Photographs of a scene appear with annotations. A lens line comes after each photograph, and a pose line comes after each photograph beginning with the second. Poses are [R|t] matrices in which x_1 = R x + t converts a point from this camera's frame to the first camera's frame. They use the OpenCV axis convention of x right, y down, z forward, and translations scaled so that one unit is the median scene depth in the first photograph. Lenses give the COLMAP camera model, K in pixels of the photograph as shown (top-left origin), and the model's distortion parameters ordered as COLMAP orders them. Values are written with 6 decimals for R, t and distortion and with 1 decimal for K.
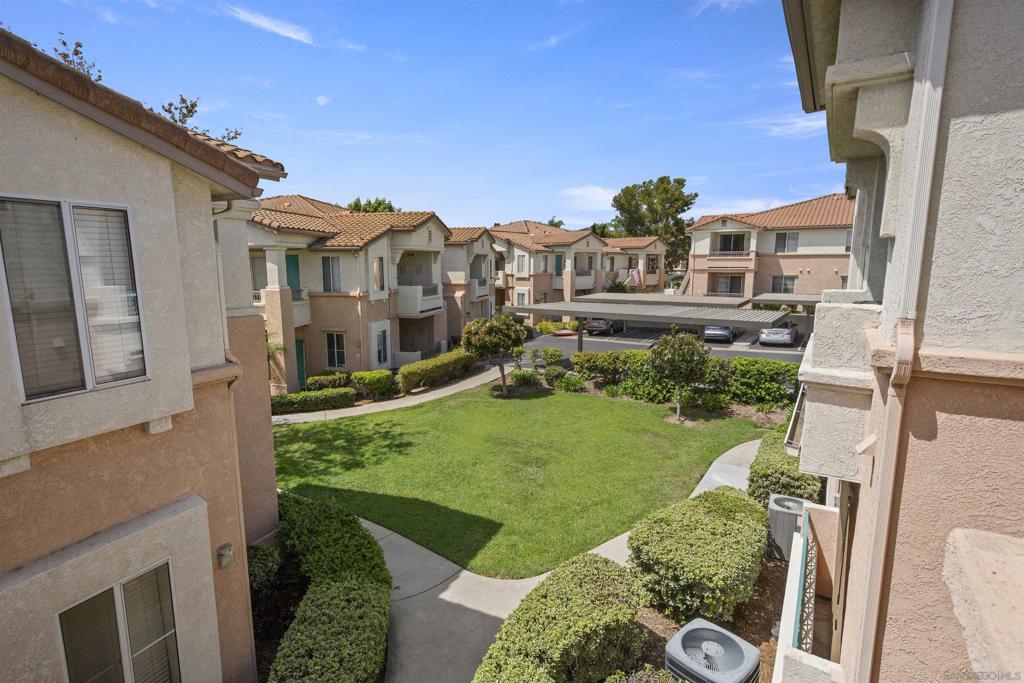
lens RADIAL K [[493.6, 0, 512.0], [0, 493.6, 341.5], [0, 0, 1]] dist [-0.000175, -0.000174]
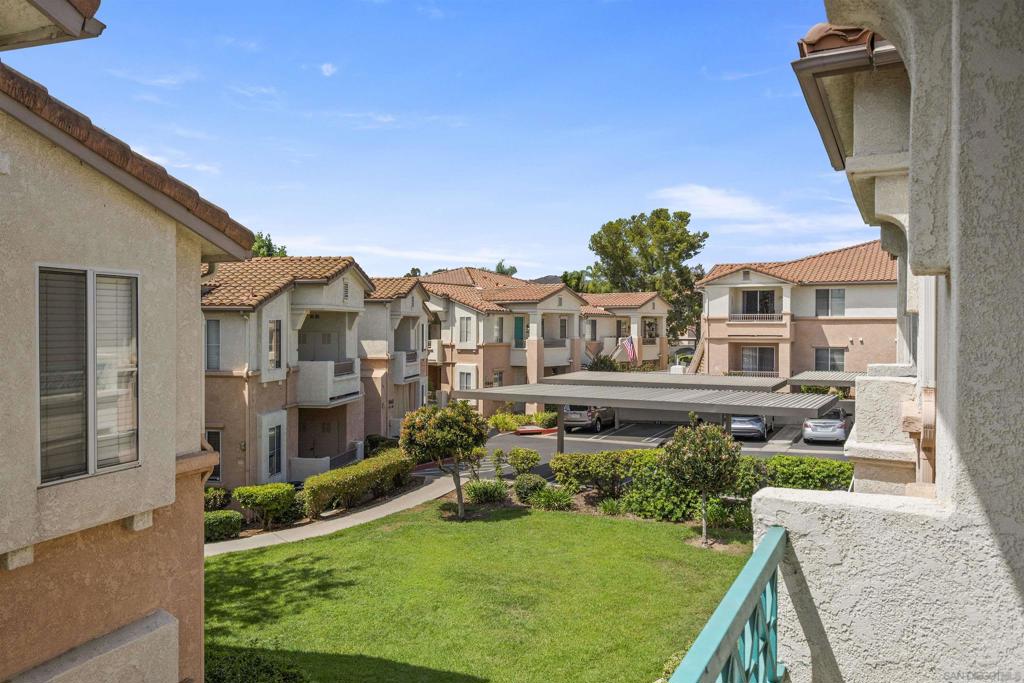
lens RADIAL K [[766.5, 0, 511.3], [0, 766.5, 335.7], [0, 0, 1]] dist [-0.004369, -0.001206]
pose [[0.994592, 0.002926, 0.103816, -0.052699], [0.012260, 0.989306, -0.145341, 0.012926], [-0.103131, 0.145828, 0.983920, -0.103497]]
